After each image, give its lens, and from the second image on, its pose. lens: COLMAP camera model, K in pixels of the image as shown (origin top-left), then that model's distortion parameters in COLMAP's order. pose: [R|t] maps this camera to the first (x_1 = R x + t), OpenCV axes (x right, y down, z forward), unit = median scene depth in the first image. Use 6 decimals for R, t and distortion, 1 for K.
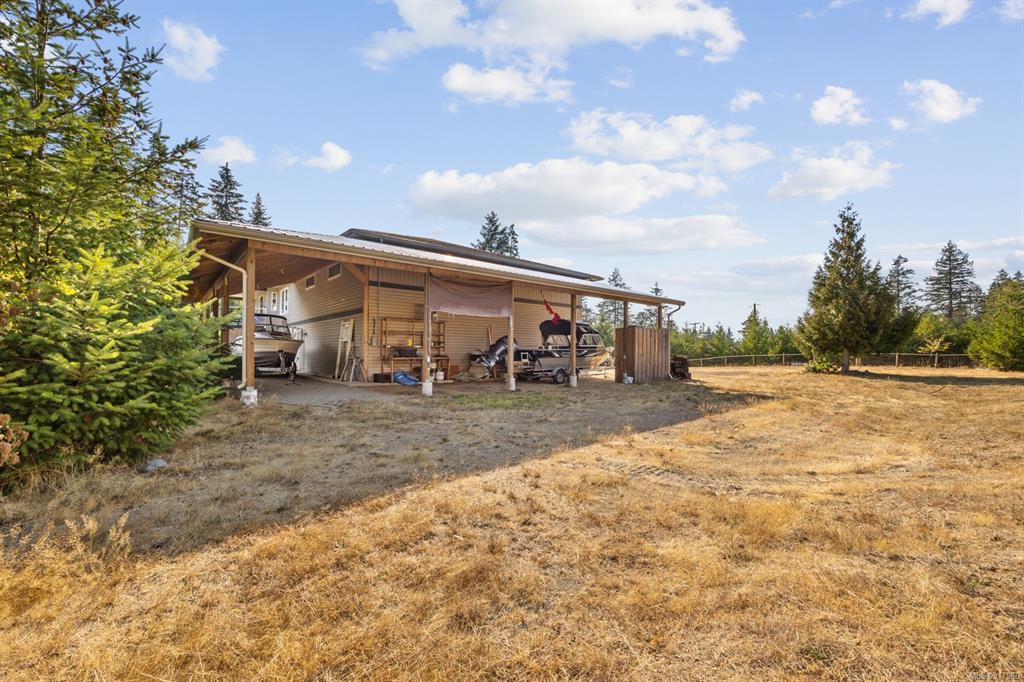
lens RADIAL K [[407.7, 0, 512.0], [0, 407.7, 341.0], [0, 0, 1]] dist [0.000658, -0.000032]
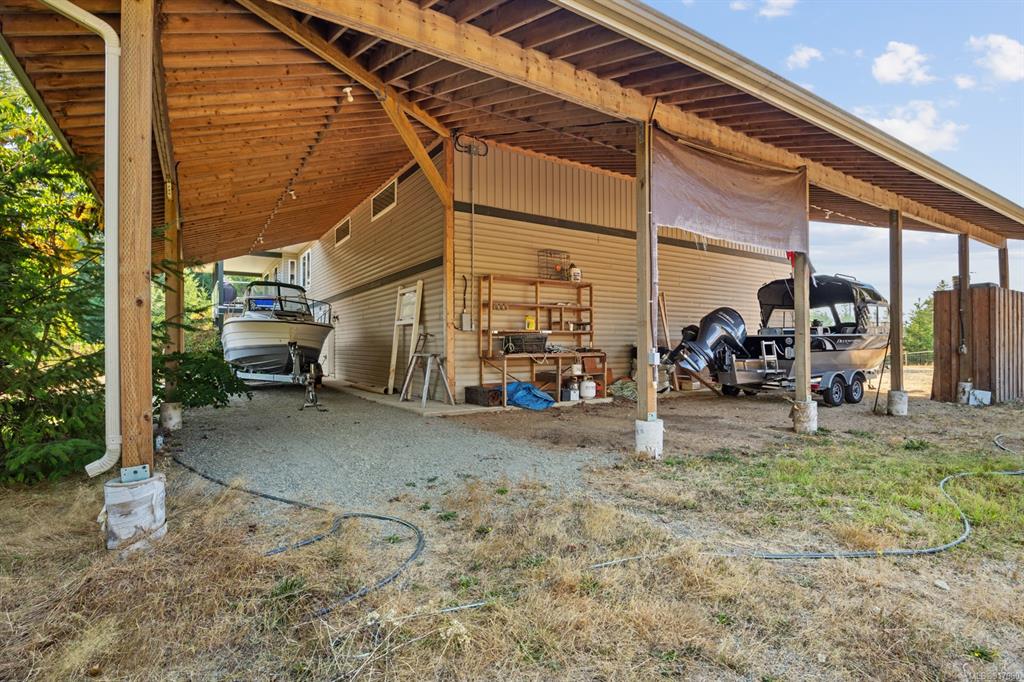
lens RADIAL K [[479.8, 0, 512.0], [0, 479.8, 341.0], [0, 0, 1]] dist [-0.000825, -0.000054]
pose [[0.992802, -0.011373, -0.119223, -0.203573], [0.012821, 0.999853, 0.011383, 0.017542], [0.119076, -0.012830, 0.992802, 0.404315]]
